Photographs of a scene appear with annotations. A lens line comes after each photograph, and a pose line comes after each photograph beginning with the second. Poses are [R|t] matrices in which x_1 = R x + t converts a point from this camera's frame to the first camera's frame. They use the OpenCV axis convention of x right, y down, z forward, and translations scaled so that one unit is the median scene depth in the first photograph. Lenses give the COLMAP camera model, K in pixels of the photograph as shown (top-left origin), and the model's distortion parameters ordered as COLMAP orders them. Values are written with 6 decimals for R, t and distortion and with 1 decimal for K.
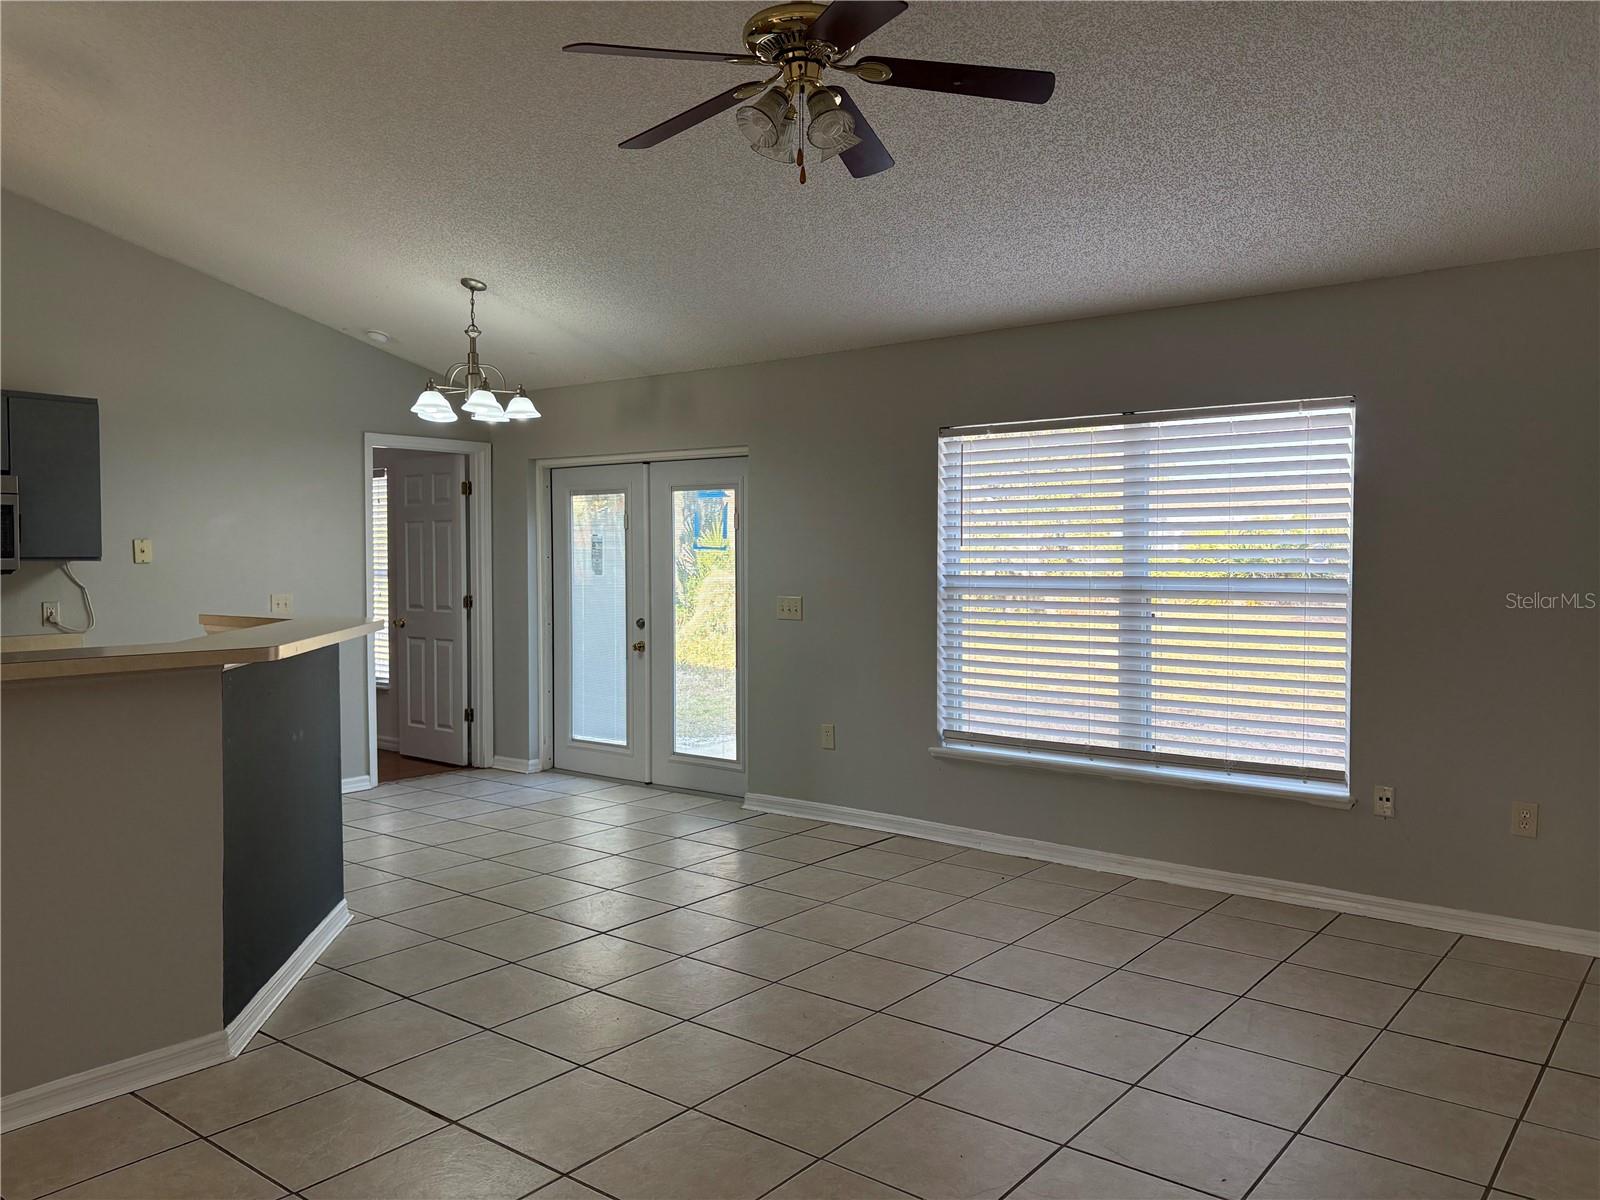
lens RADIAL K [[1222.6, 0, 714.3], [0, 1222.6, 604.0], [0, 0, 1]] dist [0.026316, -0.035894]
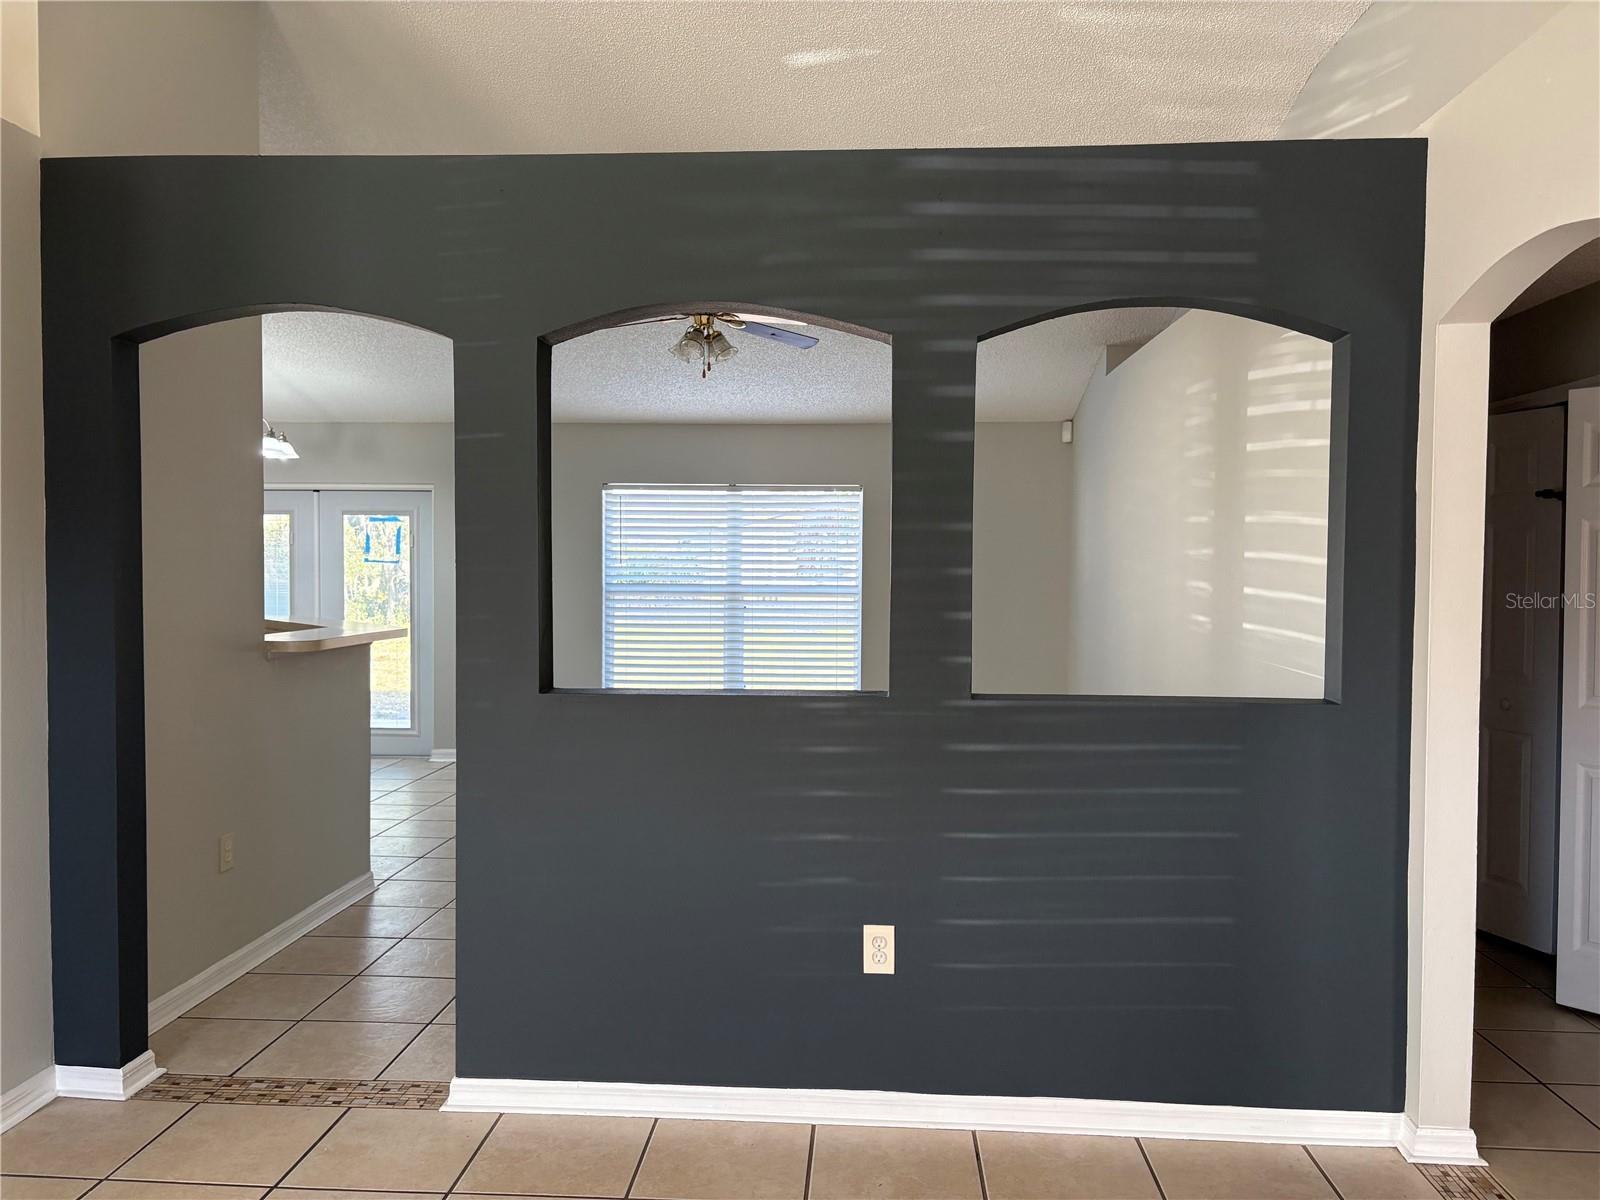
lens RADIAL K [[1192.6, 0, 800.0], [0, 1192.6, 600.0], [0, 0, 1]] dist [0.005811, -0.008332]
pose [[0.797877, -0.015663, 0.602617, -0.496499], [0.015529, 0.999865, 0.005427, -0.007230], [-0.602621, 0.005028, 0.798012, -0.294845]]
